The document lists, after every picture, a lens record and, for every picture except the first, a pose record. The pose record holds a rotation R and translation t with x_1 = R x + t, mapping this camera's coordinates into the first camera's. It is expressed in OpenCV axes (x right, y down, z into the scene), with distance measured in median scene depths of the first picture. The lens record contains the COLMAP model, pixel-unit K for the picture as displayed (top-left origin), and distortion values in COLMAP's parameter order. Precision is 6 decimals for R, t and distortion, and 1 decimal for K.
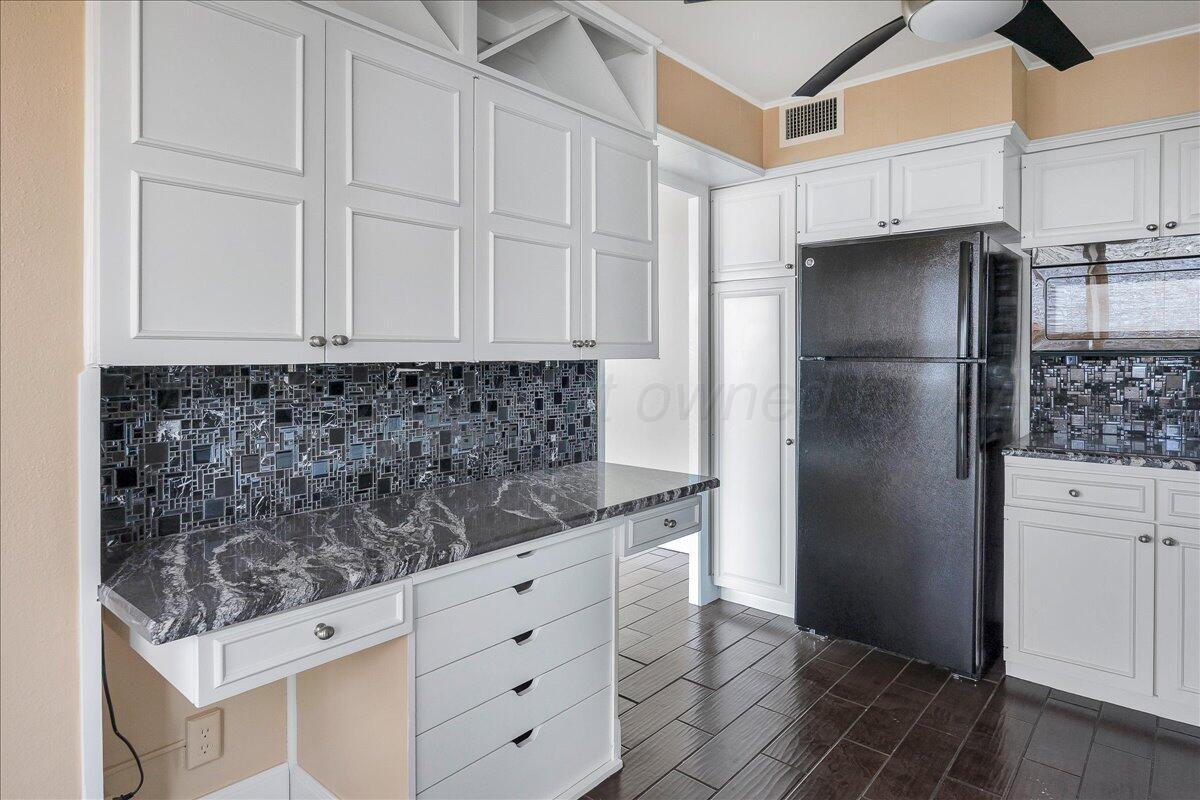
lens RADIAL K [[736.1, 0, 553.9], [0, 736.1, 364.6], [0, 0, 1]] dist [-0.005186, -0.000553]
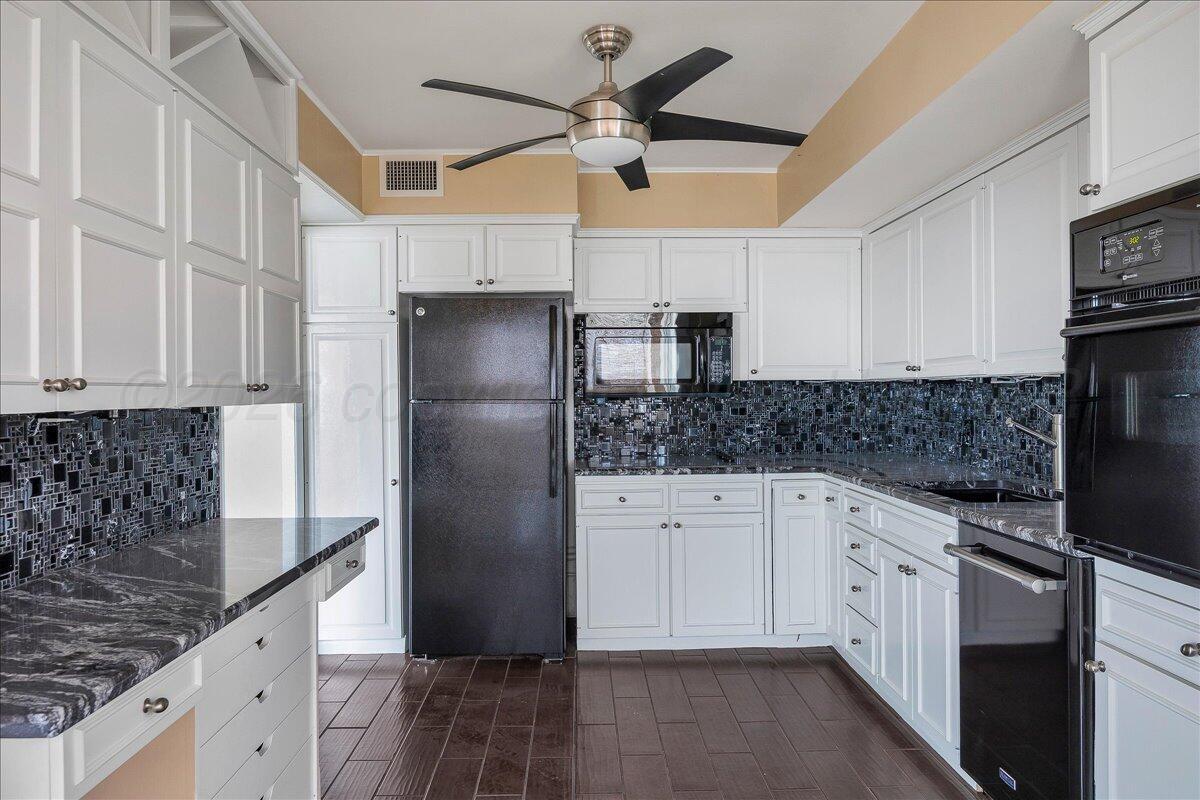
lens RADIAL K [[864.3, 0, 634.1], [0, 864.3, 403.2], [0, 0, 1]] dist [-0.007285, -0.006417]
pose [[0.687634, -0.011834, 0.725961, -0.383854], [0.017690, 0.999843, -0.000458, 0.000333], [-0.725842, 0.013157, 0.687735, -0.095028]]
